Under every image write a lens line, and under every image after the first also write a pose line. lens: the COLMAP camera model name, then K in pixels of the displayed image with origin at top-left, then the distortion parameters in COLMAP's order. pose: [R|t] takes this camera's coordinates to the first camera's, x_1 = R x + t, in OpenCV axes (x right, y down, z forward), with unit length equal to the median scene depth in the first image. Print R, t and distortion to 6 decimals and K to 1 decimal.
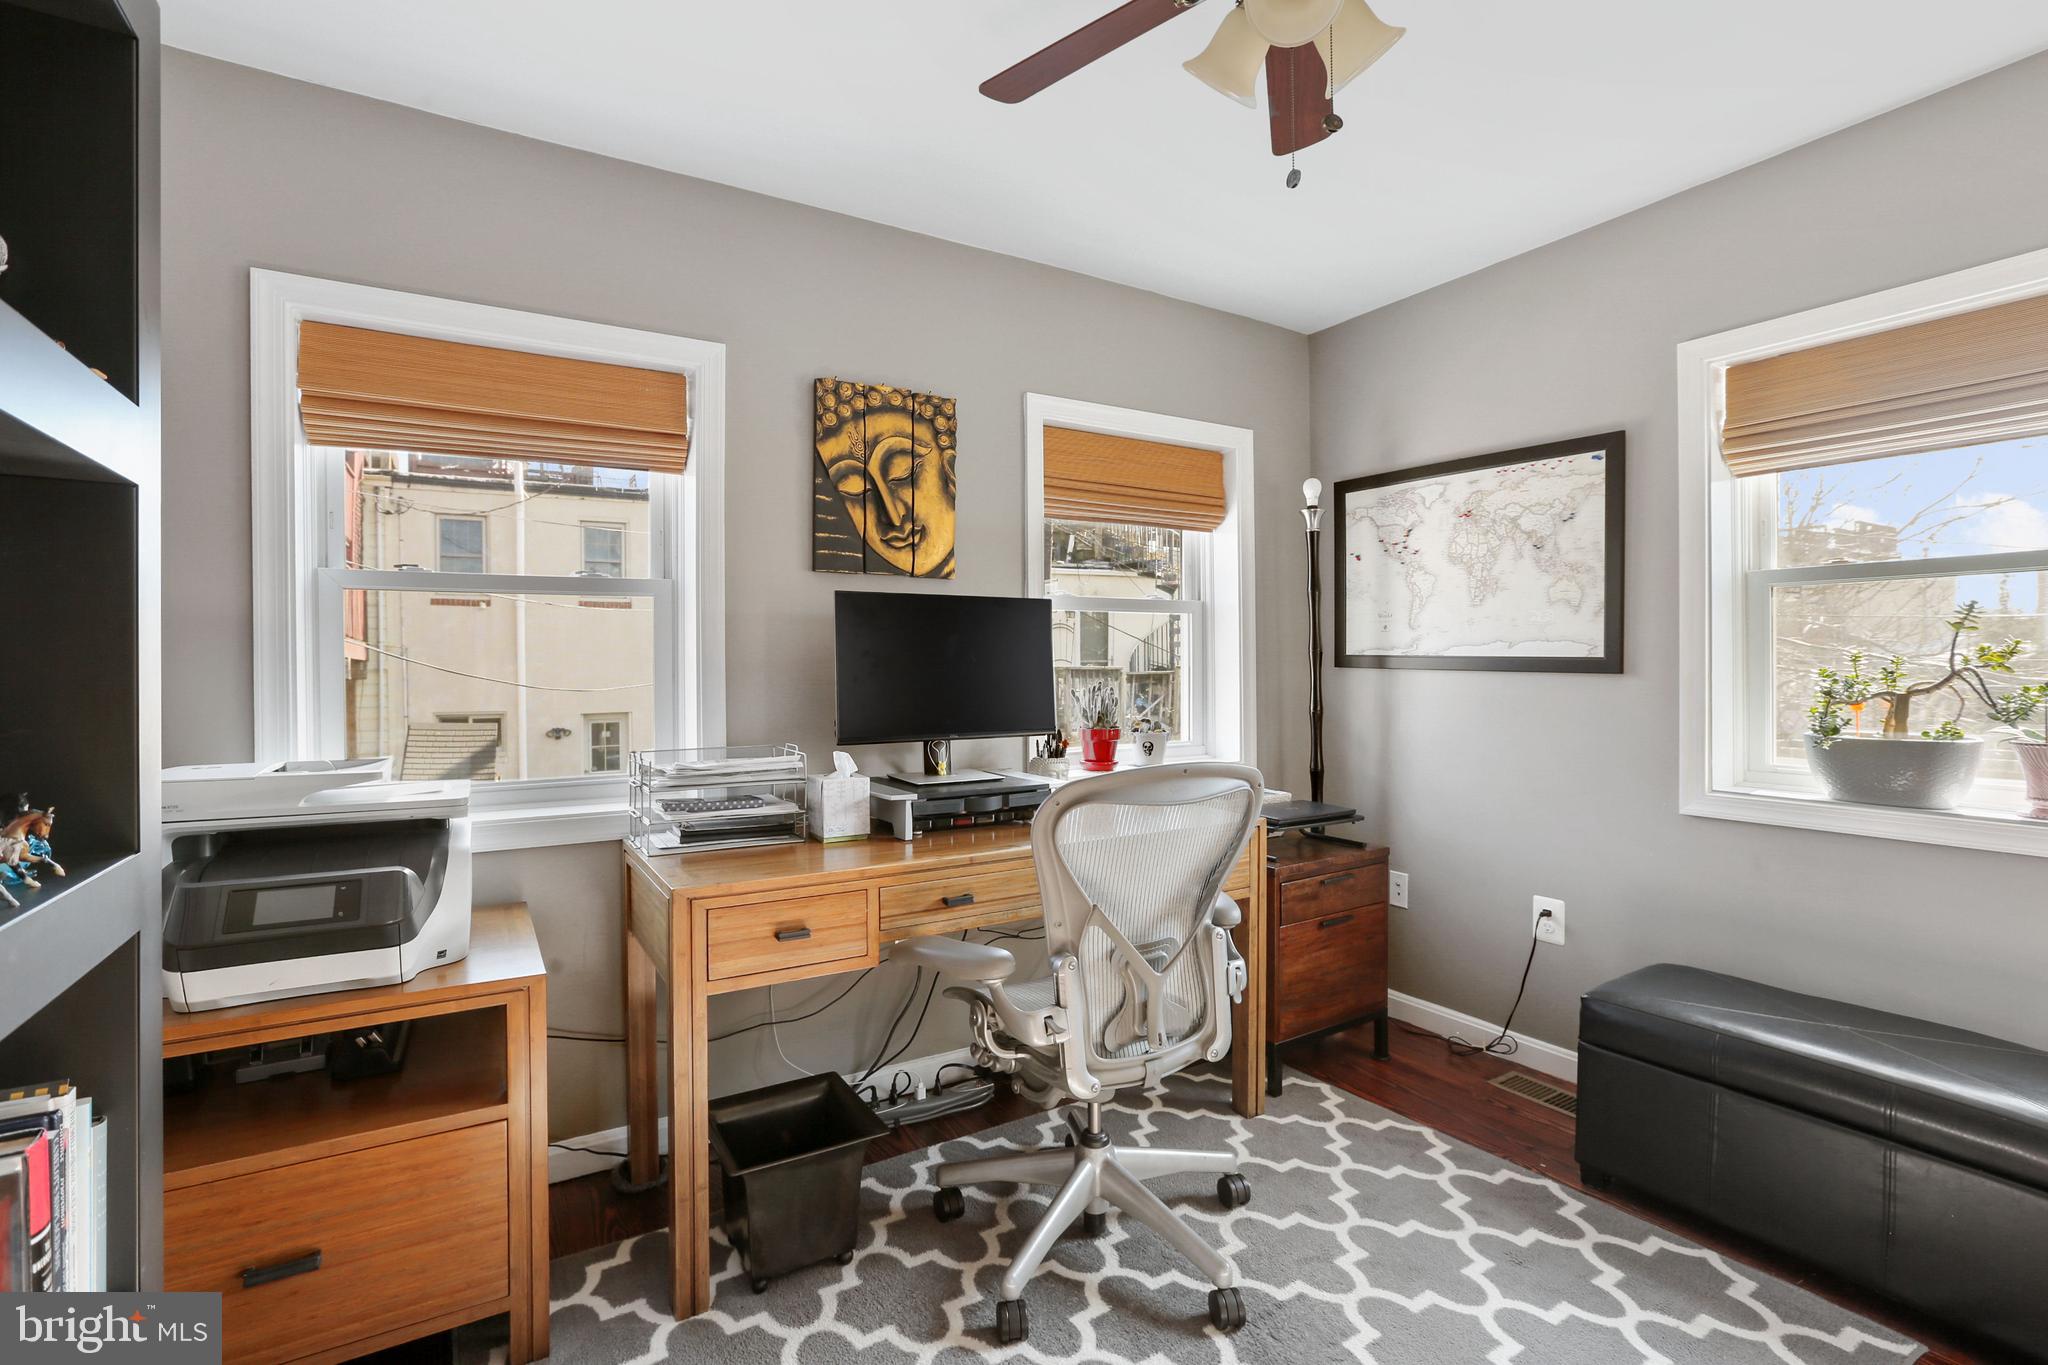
lens RADIAL K [[943.9, 0, 1018.5], [0, 943.9, 670.5], [0, 0, 1]] dist [-0.032153, 0.019337]
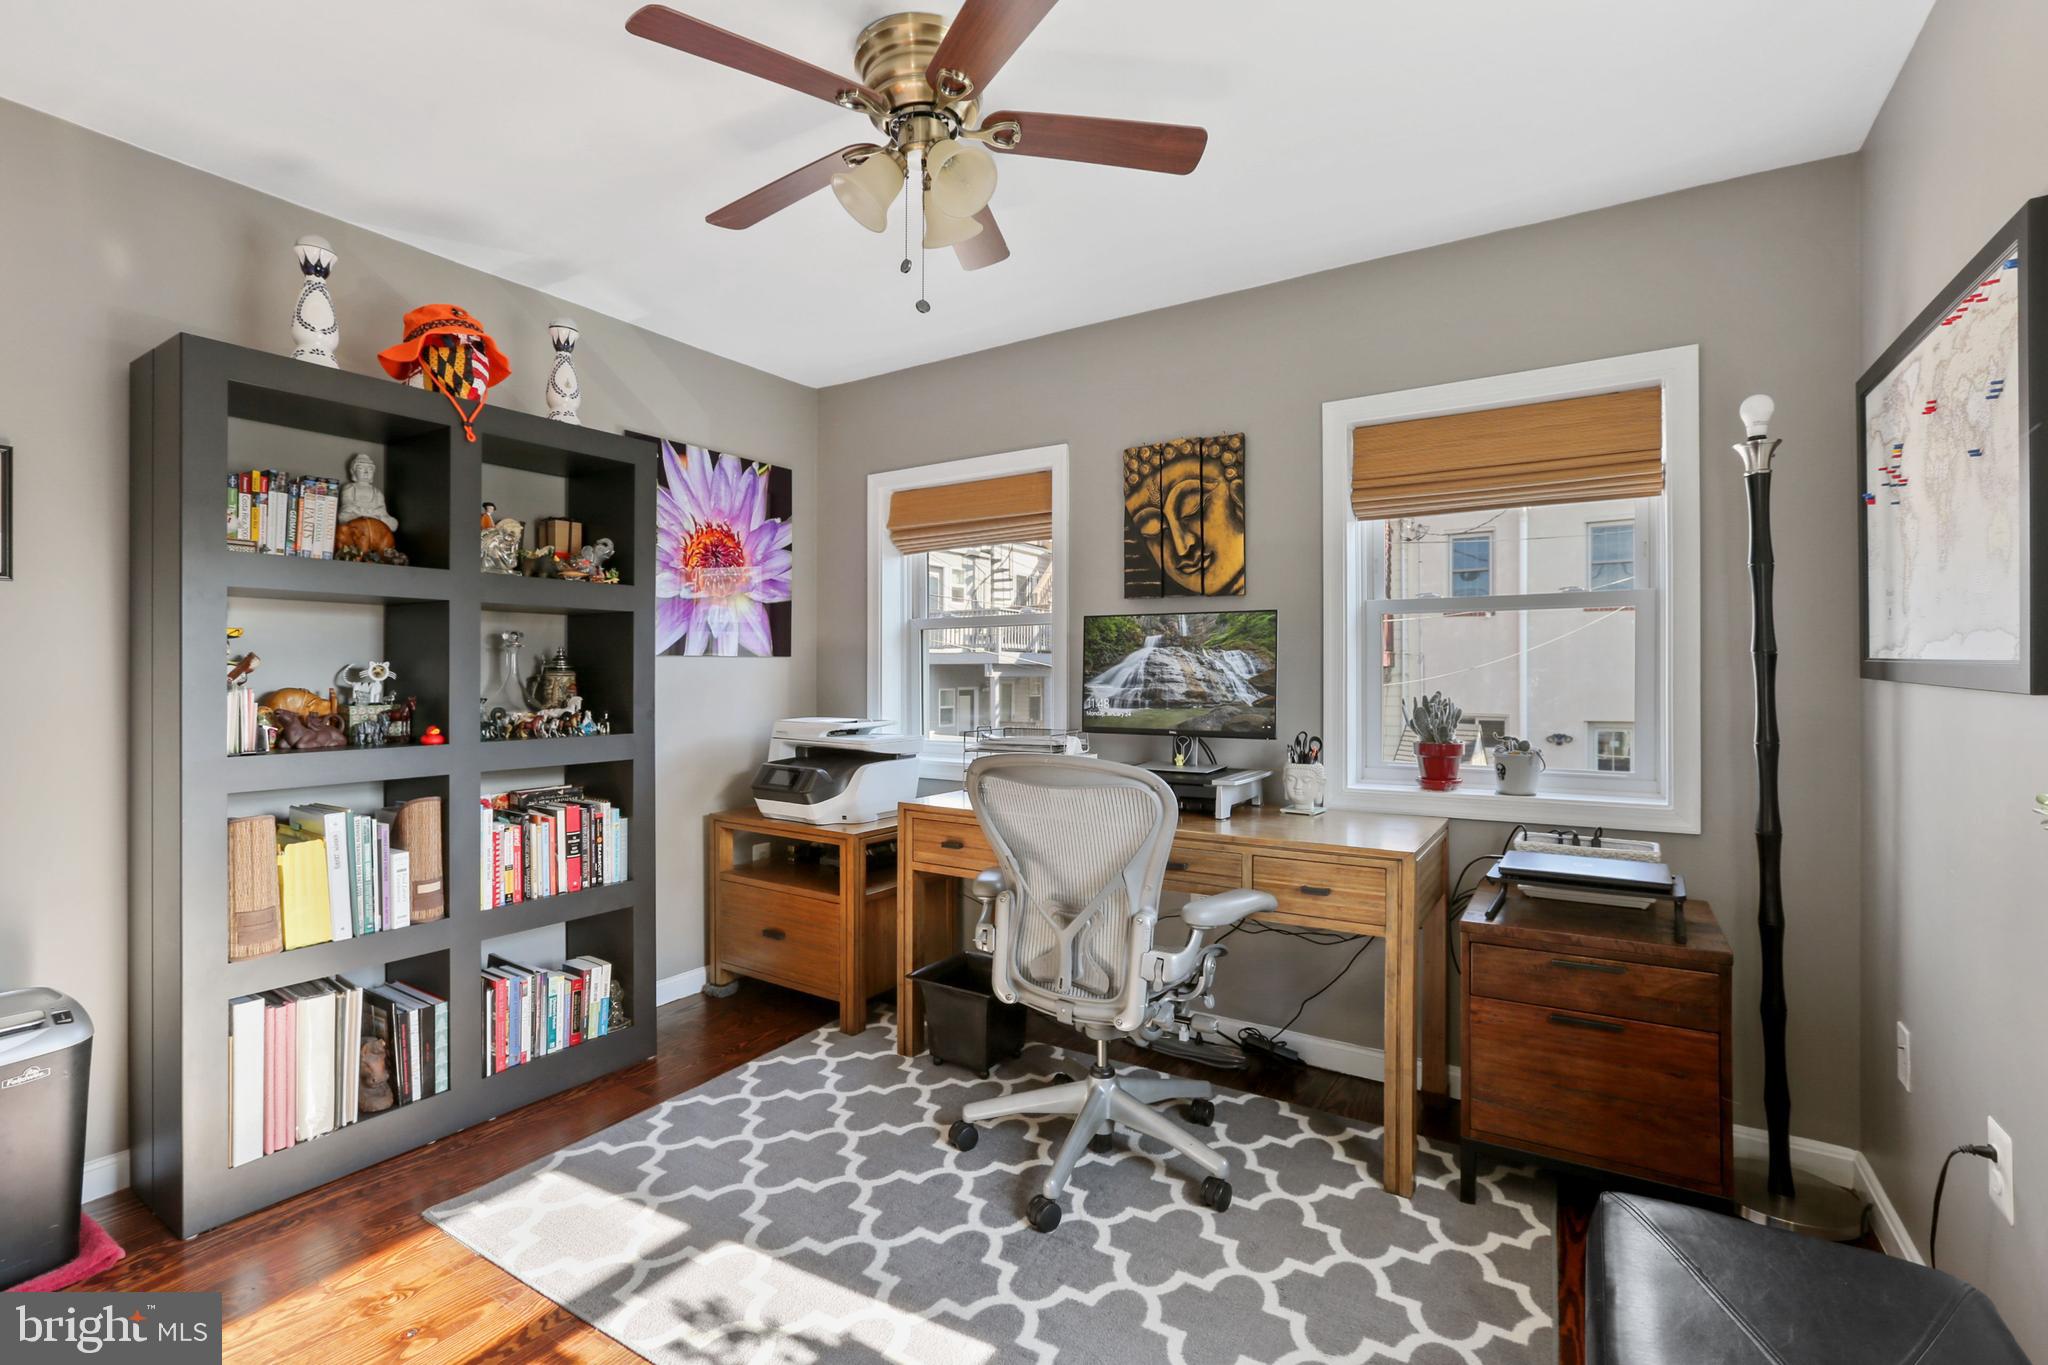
lens RADIAL K [[930.0, 0, 1024.0], [0, 930.0, 682.5], [0, 0, 1]] dist [0.000698, 0.000671]
pose [[0.438315, 0.015044, -0.898695, 0.846082], [-0.008490, 0.999885, 0.012597, -0.005526], [0.898781, 0.002109, 0.438392, 0.304250]]
